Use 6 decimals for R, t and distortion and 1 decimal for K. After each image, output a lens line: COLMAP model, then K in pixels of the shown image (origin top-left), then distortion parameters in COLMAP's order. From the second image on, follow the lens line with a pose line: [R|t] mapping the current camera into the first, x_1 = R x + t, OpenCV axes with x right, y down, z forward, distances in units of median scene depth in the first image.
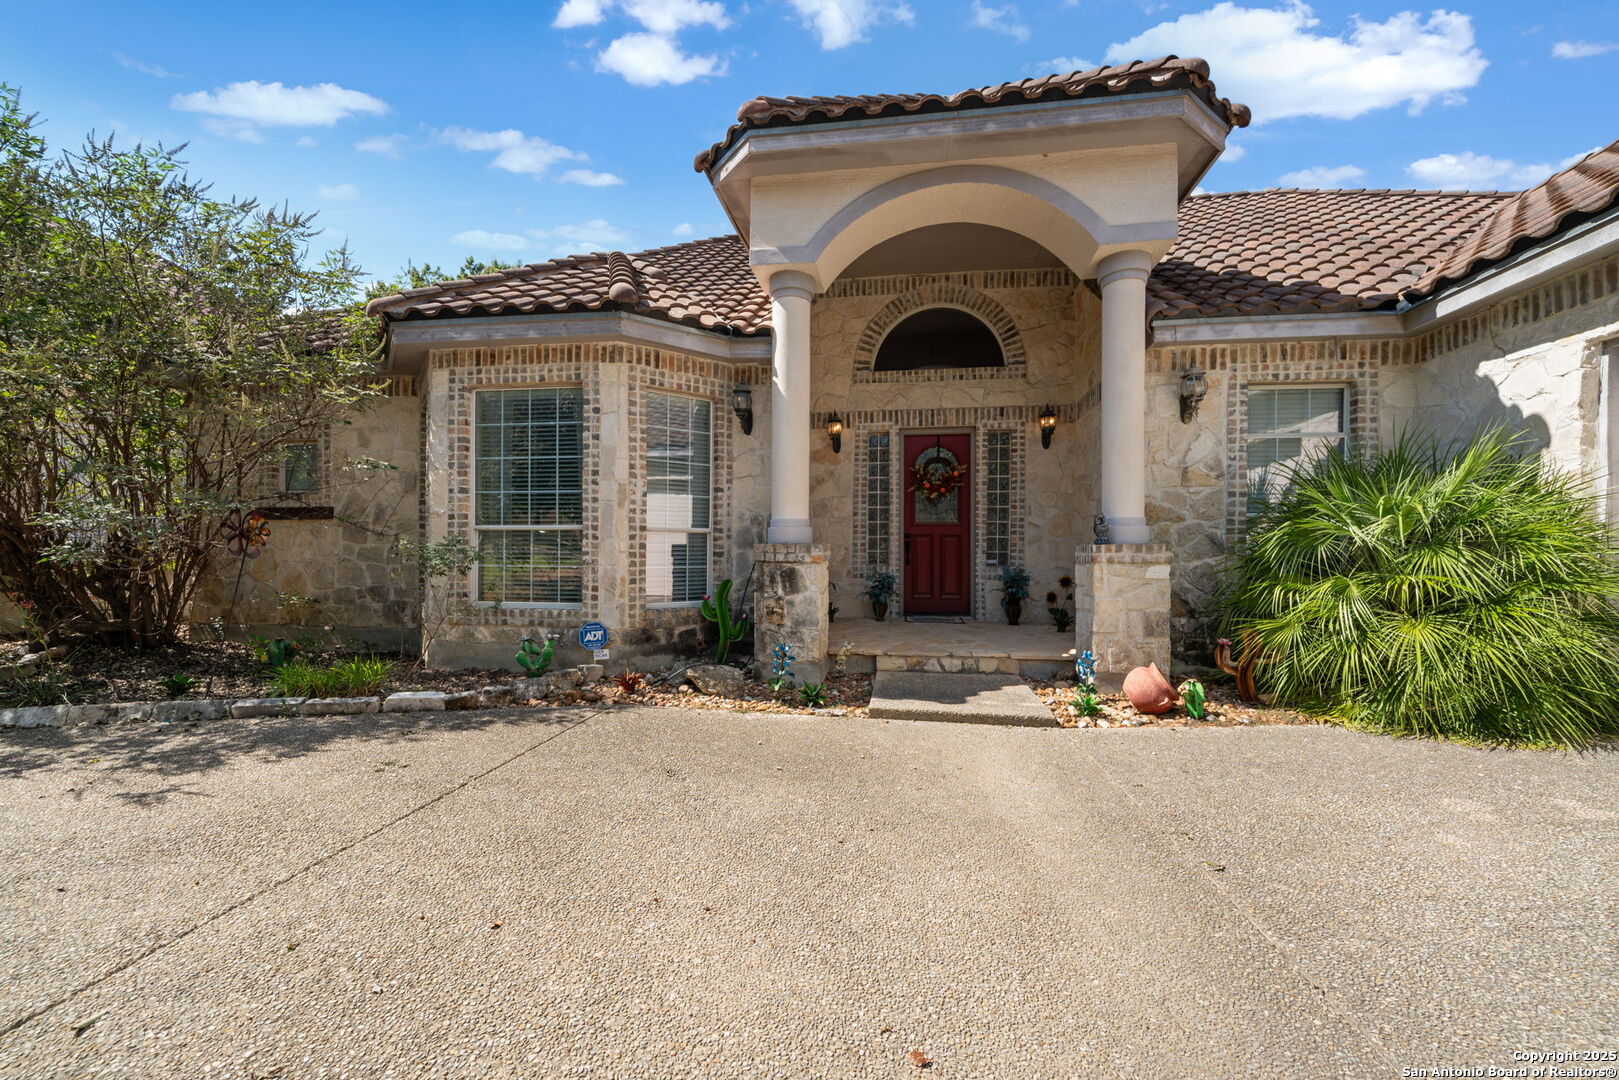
lens RADIAL K [[644.5, 0, 811.9], [0, 644.5, 545.1], [0, 0, 1]] dist [-0.001394, 0.000292]
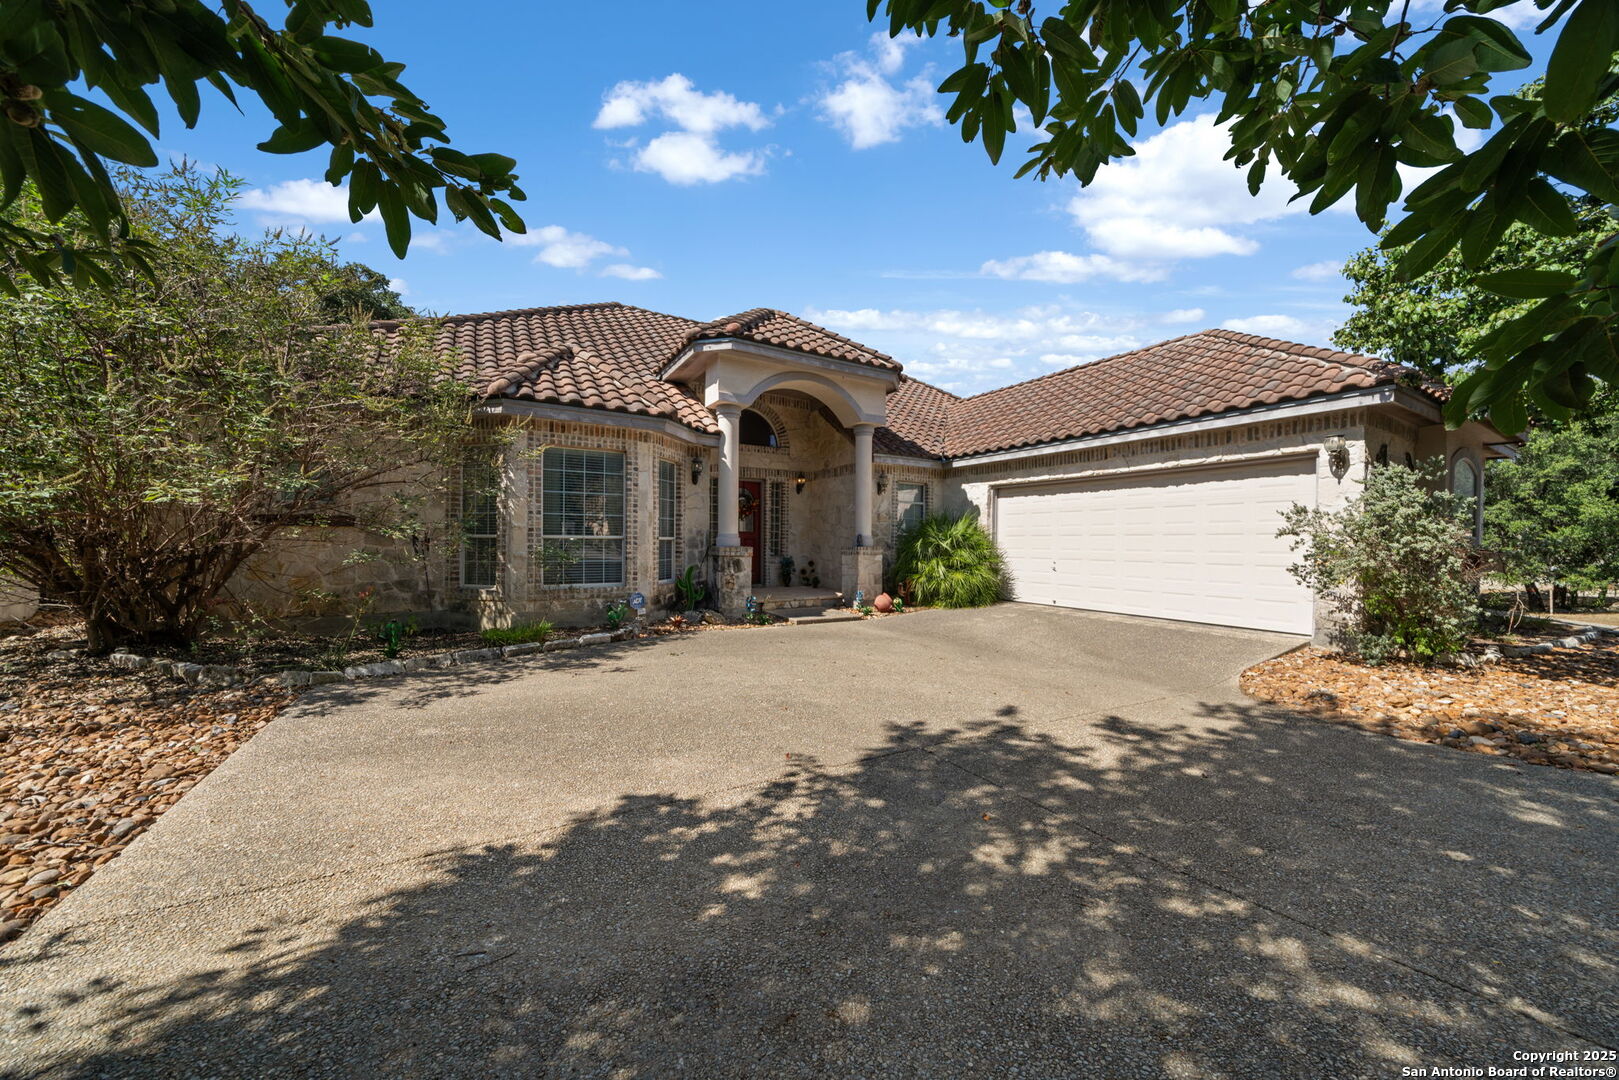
lens RADIAL K [[644.5, 0, 811.9], [0, 644.5, 545.1], [0, 0, 1]] dist [-0.001394, 0.000292]
pose [[0.750703, -0.005407, 0.660617, -1.124205], [-0.009230, 0.999783, 0.018671, -0.044554], [-0.660575, -0.020114, 0.750491, -0.598934]]
